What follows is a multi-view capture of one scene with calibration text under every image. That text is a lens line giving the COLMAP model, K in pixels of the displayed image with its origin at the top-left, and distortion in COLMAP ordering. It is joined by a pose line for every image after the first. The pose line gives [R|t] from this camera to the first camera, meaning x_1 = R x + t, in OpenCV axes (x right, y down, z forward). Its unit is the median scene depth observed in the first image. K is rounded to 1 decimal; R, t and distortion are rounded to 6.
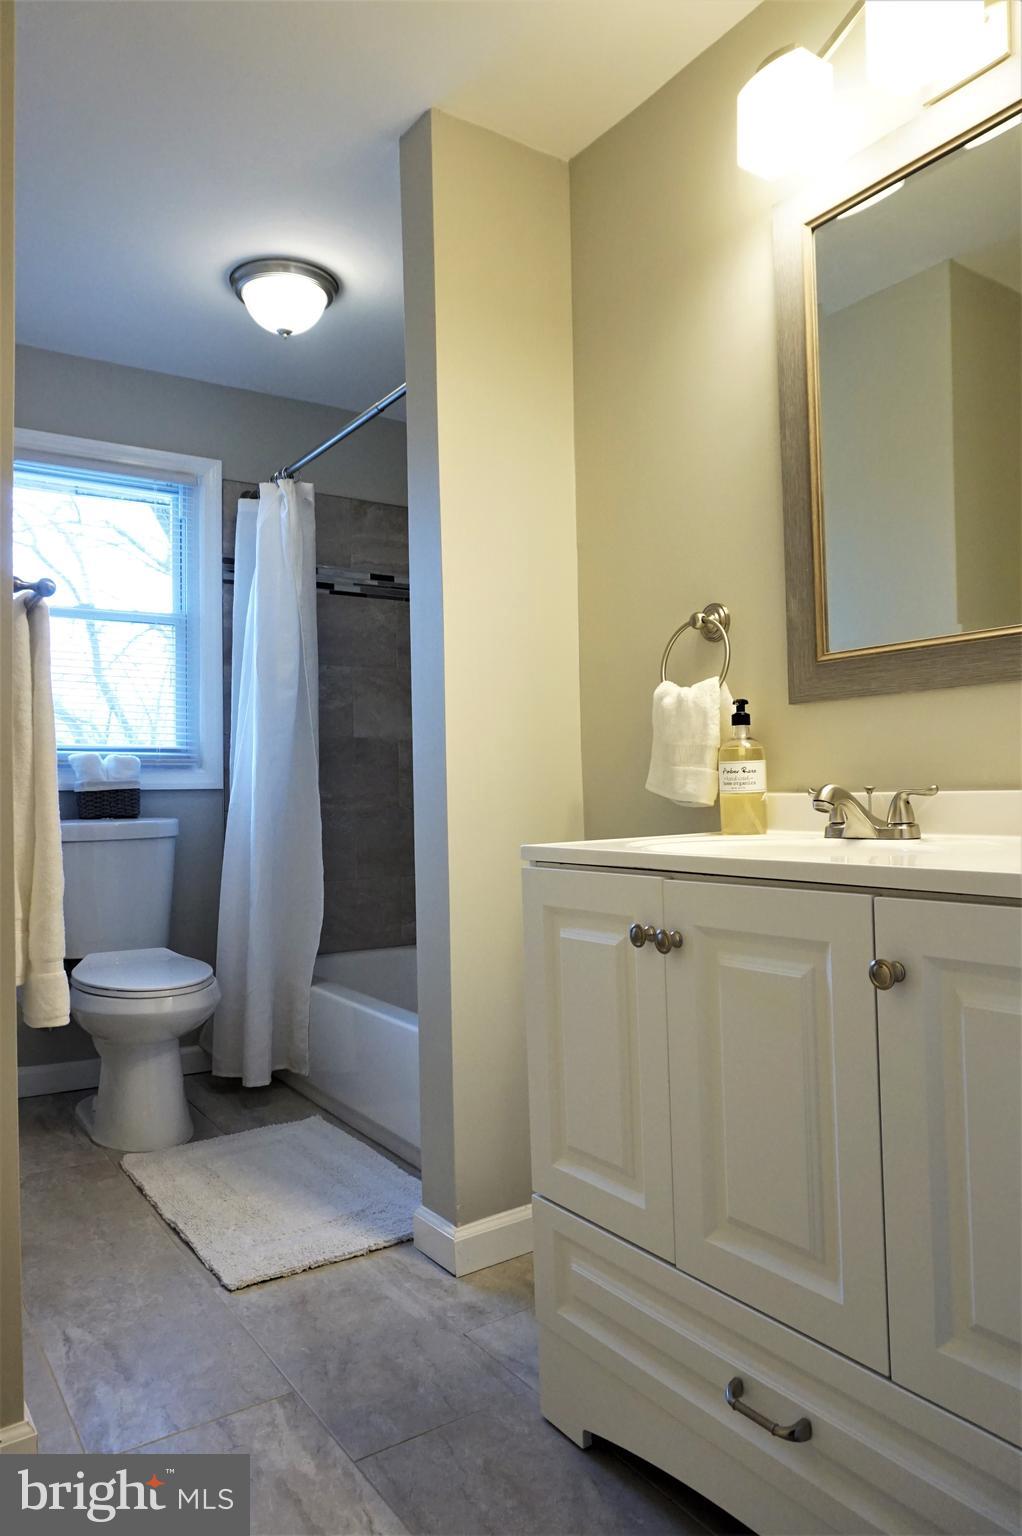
lens RADIAL K [[1031.1, 0, 512.1], [0, 1031.1, 746.0], [0, 0, 1]] dist [-0.052795, 0.039480]
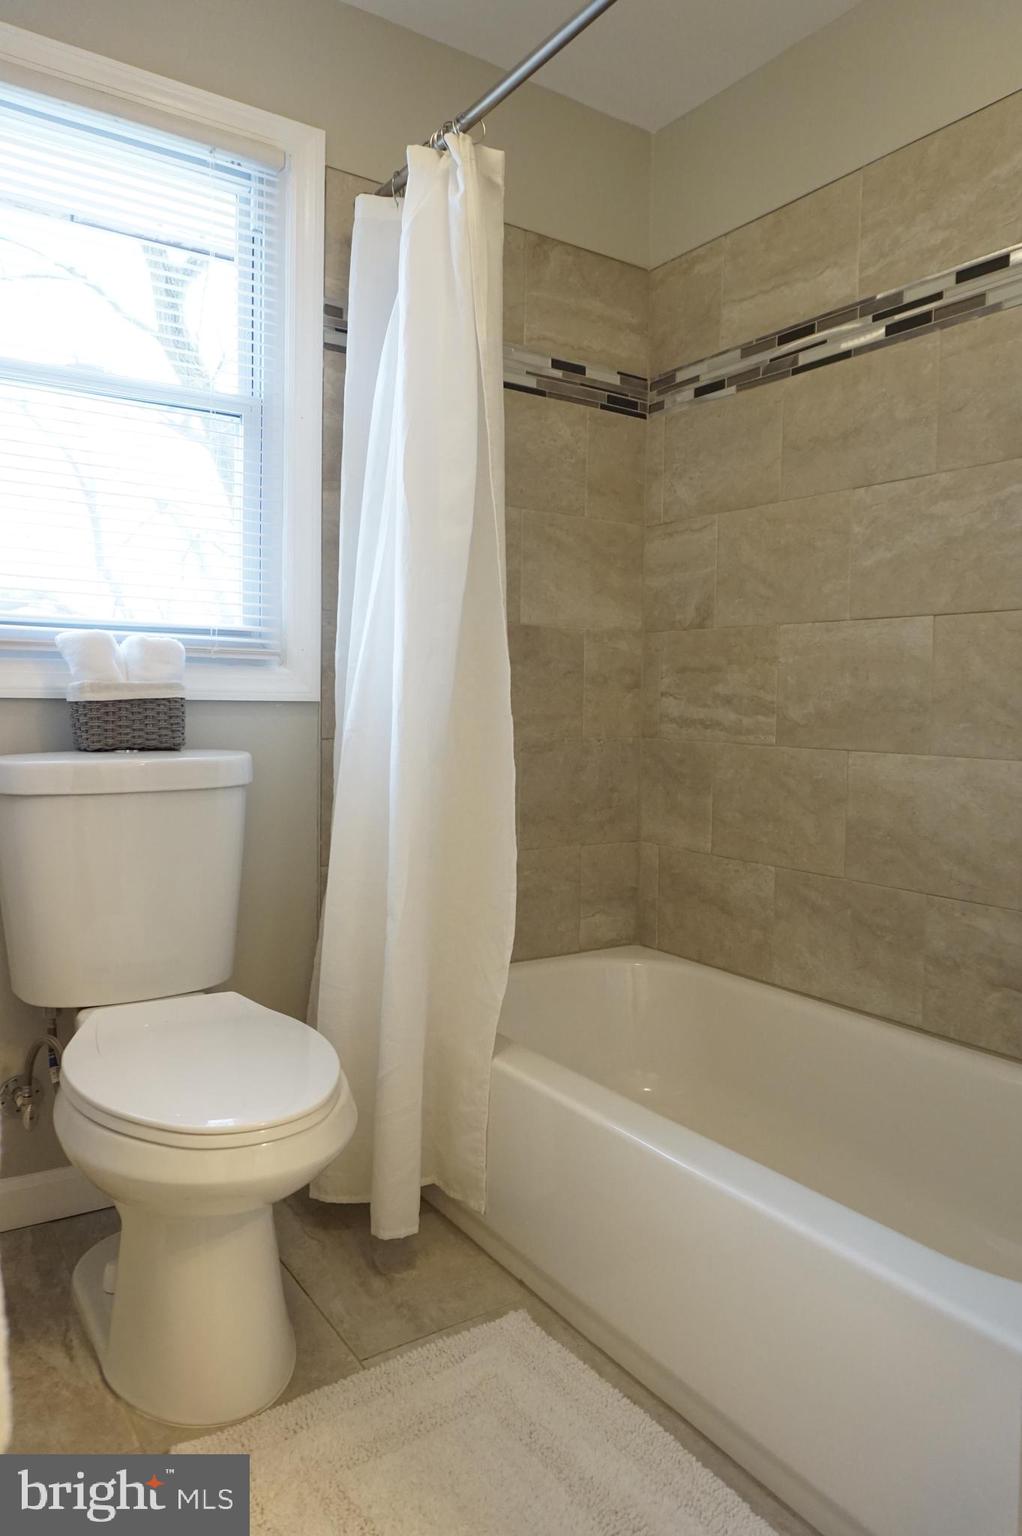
lens RADIAL K [[1031.1, 0, 512.1], [0, 1031.1, 746.0], [0, 0, 1]] dist [-0.052795, 0.039480]
pose [[0.999560, 0.029627, 0.001118, -0.180697], [-0.029617, 0.996113, 0.082961, 0.015538], [0.001344, -0.082958, 0.996552, 0.430853]]
